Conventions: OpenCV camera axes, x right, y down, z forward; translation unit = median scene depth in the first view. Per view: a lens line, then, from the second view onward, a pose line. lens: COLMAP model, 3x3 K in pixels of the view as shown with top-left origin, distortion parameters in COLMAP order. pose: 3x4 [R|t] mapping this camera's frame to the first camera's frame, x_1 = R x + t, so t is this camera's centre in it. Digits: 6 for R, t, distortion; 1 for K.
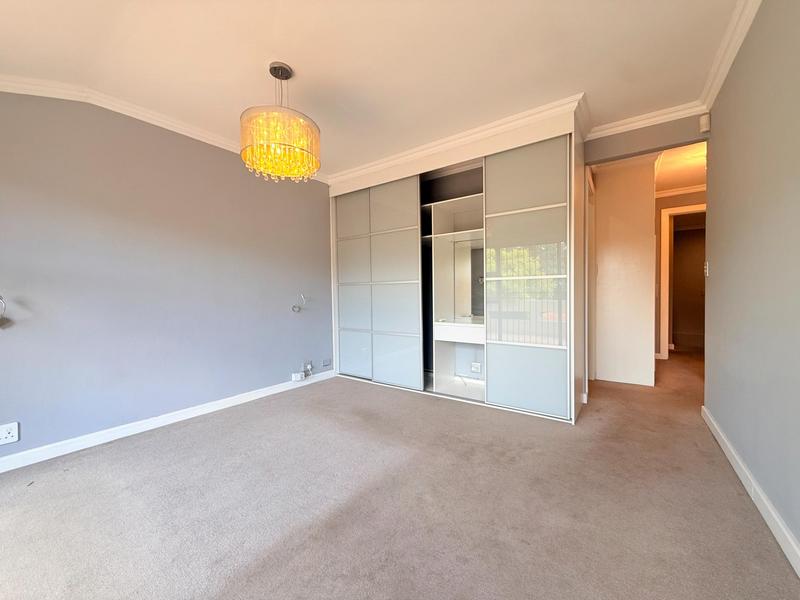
lens RADIAL K [[320.3, 0, 399.0], [0, 320.3, 299.7], [0, 0, 1]] dist [0.001228, 0.000098]
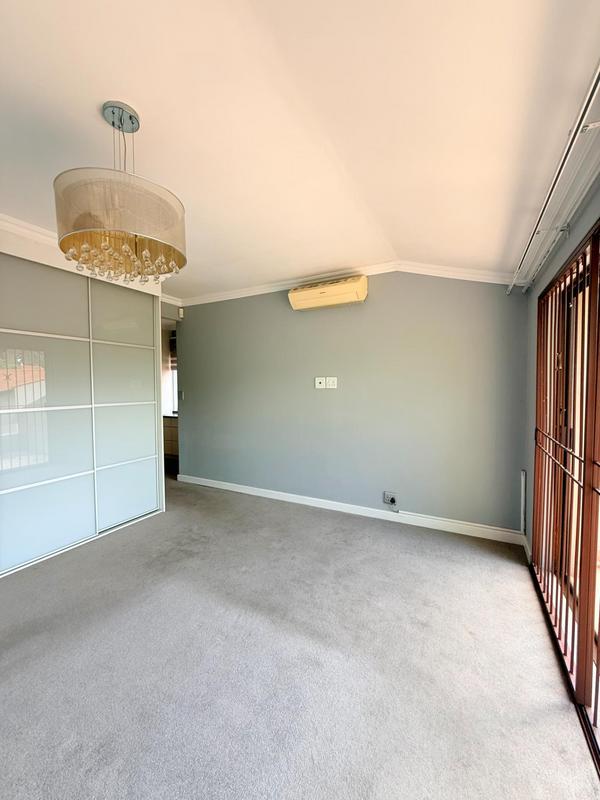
lens RADIAL K [[320.3, 0, 299.2], [0, 320.3, 400.3], [0, 0, 1]] dist [0.001228, 0.000098]
pose [[-0.133289, -0.033615, 0.990507, -1.056279], [0.023271, 0.999043, 0.037036, -0.146182], [-0.990804, 0.027986, -0.132379, 0.725848]]
